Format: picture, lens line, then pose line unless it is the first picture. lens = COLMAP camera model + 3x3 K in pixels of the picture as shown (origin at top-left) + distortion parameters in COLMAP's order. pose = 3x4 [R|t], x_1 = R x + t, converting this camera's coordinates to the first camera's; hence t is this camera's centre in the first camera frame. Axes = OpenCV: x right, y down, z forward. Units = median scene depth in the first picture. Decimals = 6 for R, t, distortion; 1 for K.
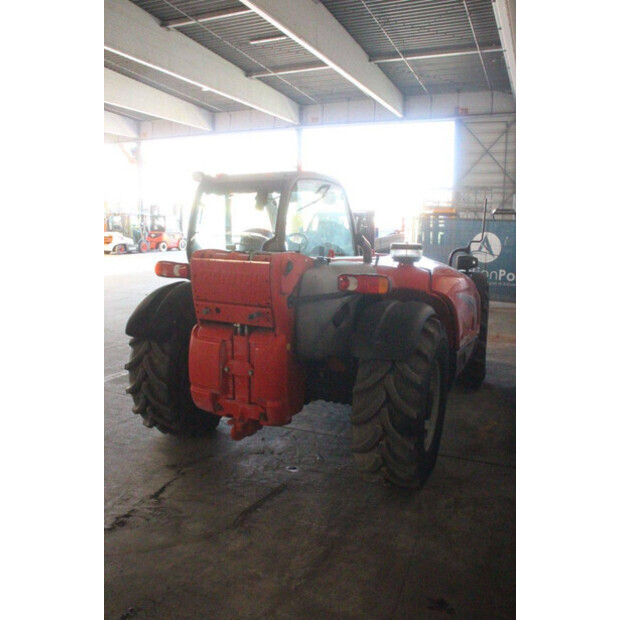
lens RADIAL K [[521.0, 0, 275.6], [0, 521.0, 315.6], [0, 0, 1]] dist [-0.082175, 0.022396]
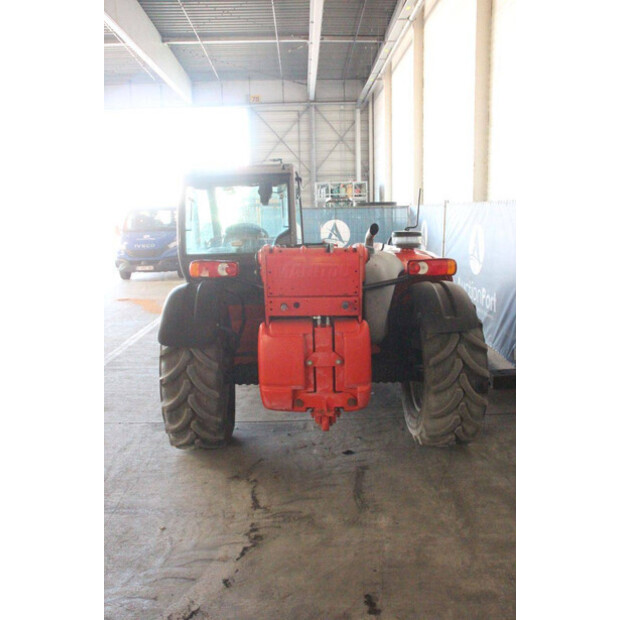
lens RADIAL K [[562.4, 0, 294.9], [0, 562.4, 312.0], [0, 0, 1]] dist [-0.071767, 0.033853]
pose [[0.900160, -0.103703, 0.423034, -0.533500], [0.106548, 0.994162, 0.016991, -0.014661], [-0.422326, 0.029779, 0.905955, 0.024503]]
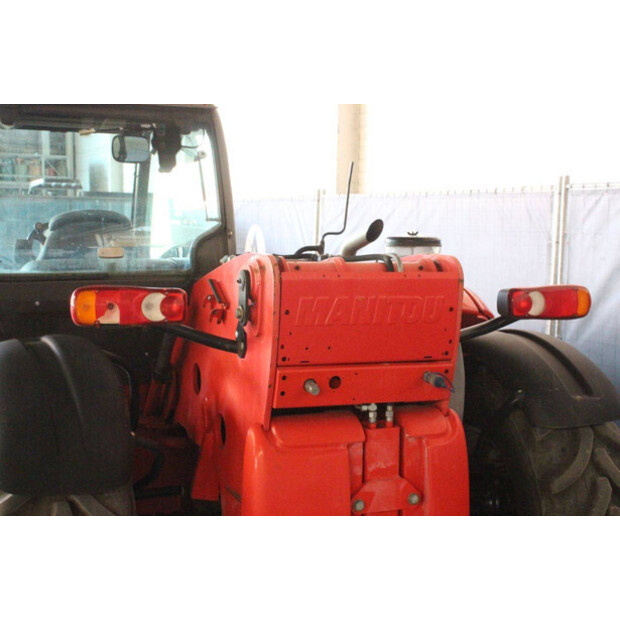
lens RADIAL K [[966.7, 0, 306.1], [0, 966.7, 307.6], [0, 0, 1]] dist [0.145105, 0.000000]
pose [[0.647247, -0.068354, 0.759210, -0.729650], [0.125677, 0.991911, -0.017838, -0.060175], [-0.751849, 0.106961, 0.650602, 0.419023]]
